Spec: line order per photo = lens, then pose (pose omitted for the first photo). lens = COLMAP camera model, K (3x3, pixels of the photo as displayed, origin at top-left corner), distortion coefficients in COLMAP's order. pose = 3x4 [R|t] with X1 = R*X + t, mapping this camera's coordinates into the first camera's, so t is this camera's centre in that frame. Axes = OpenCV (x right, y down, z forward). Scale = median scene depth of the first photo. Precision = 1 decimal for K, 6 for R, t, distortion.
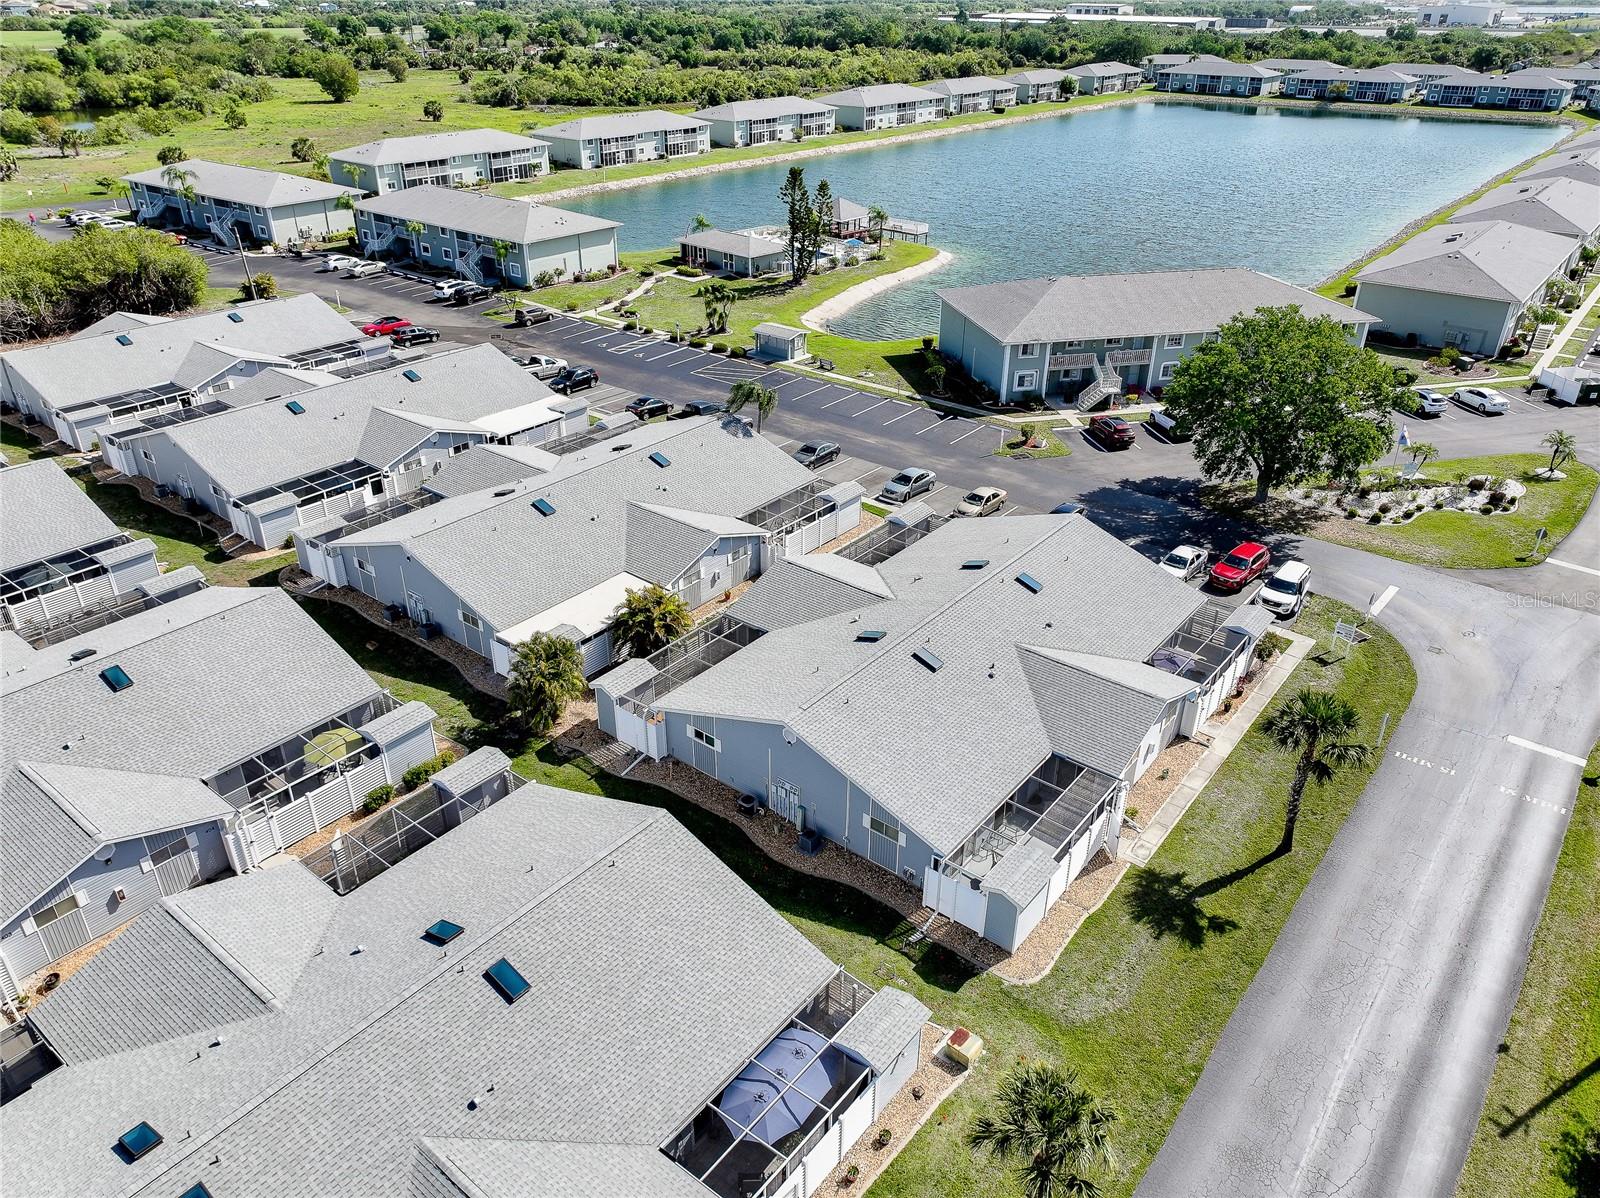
lens RADIAL K [[1123.4, 0, 807.2], [0, 1123.4, 598.0], [0, 0, 1]] dist [0.010729, 0.004951]
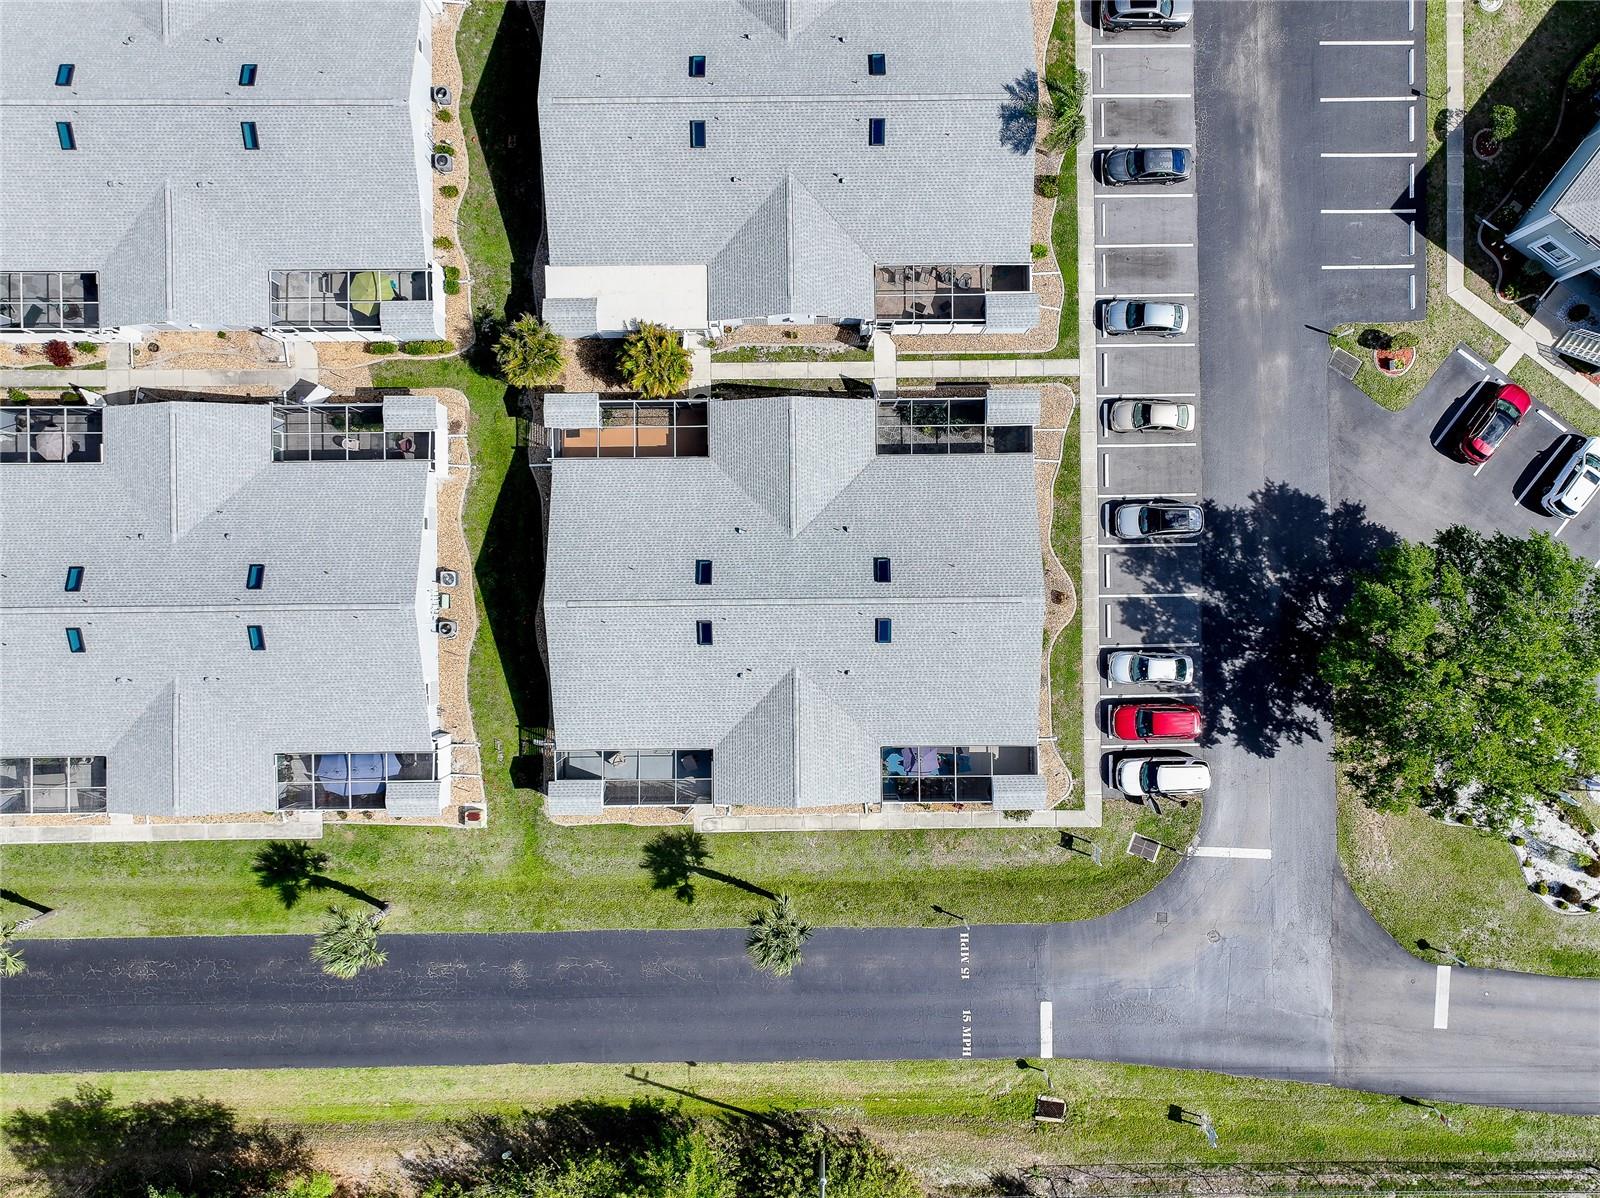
lens RADIAL K [[1123.4, 0, 807.2], [0, 1123.4, 598.0], [0, 0, 1]] dist [0.010729, 0.004951]
pose [[0.629852, 0.776666, -0.008747, 0.084617], [-0.376433, 0.315087, 0.871216, -0.546738], [0.679400, -0.545445, 0.490821, 0.279374]]
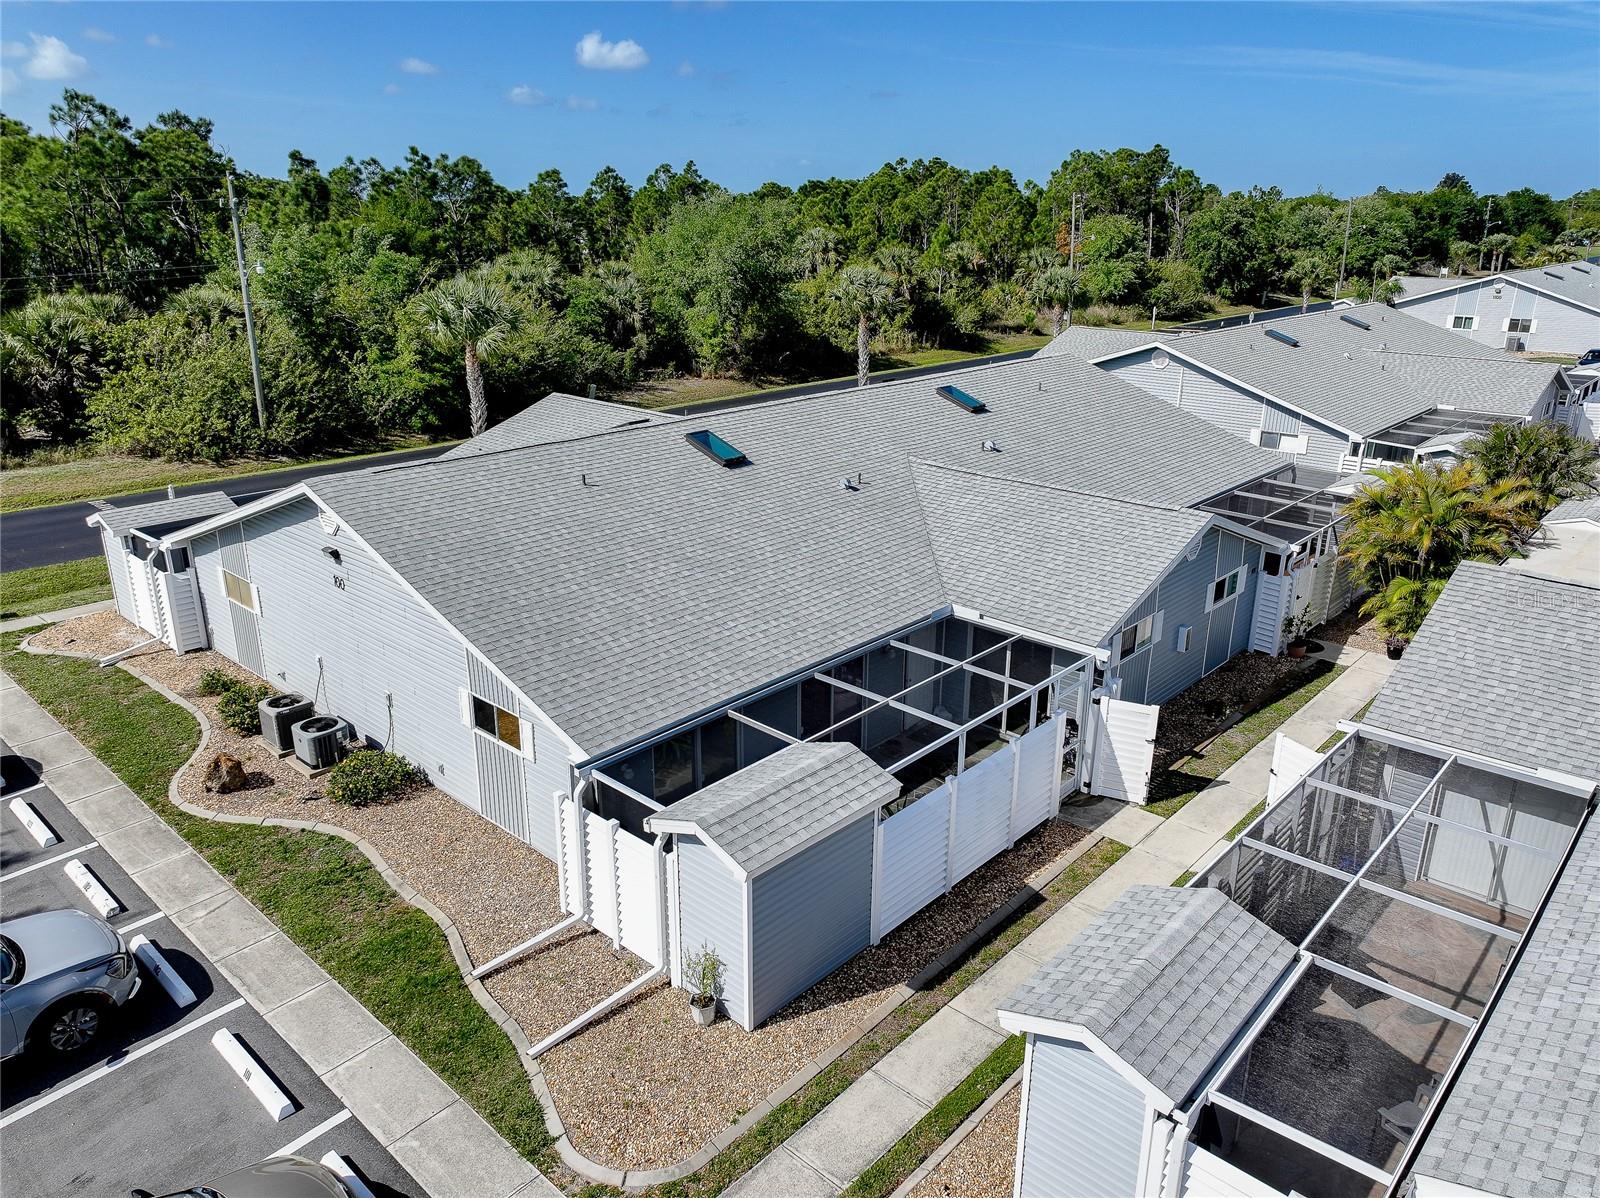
lens RADIAL K [[1123.4, 0, 807.2], [0, 1123.4, 598.0], [0, 0, 1]] dist [0.010729, 0.004951]
pose [[-0.996975, -0.045639, 0.062920, 0.055404], [0.017716, 0.654744, 0.755643, -0.192640], [-0.075683, 0.754471, -0.651955, 0.824220]]
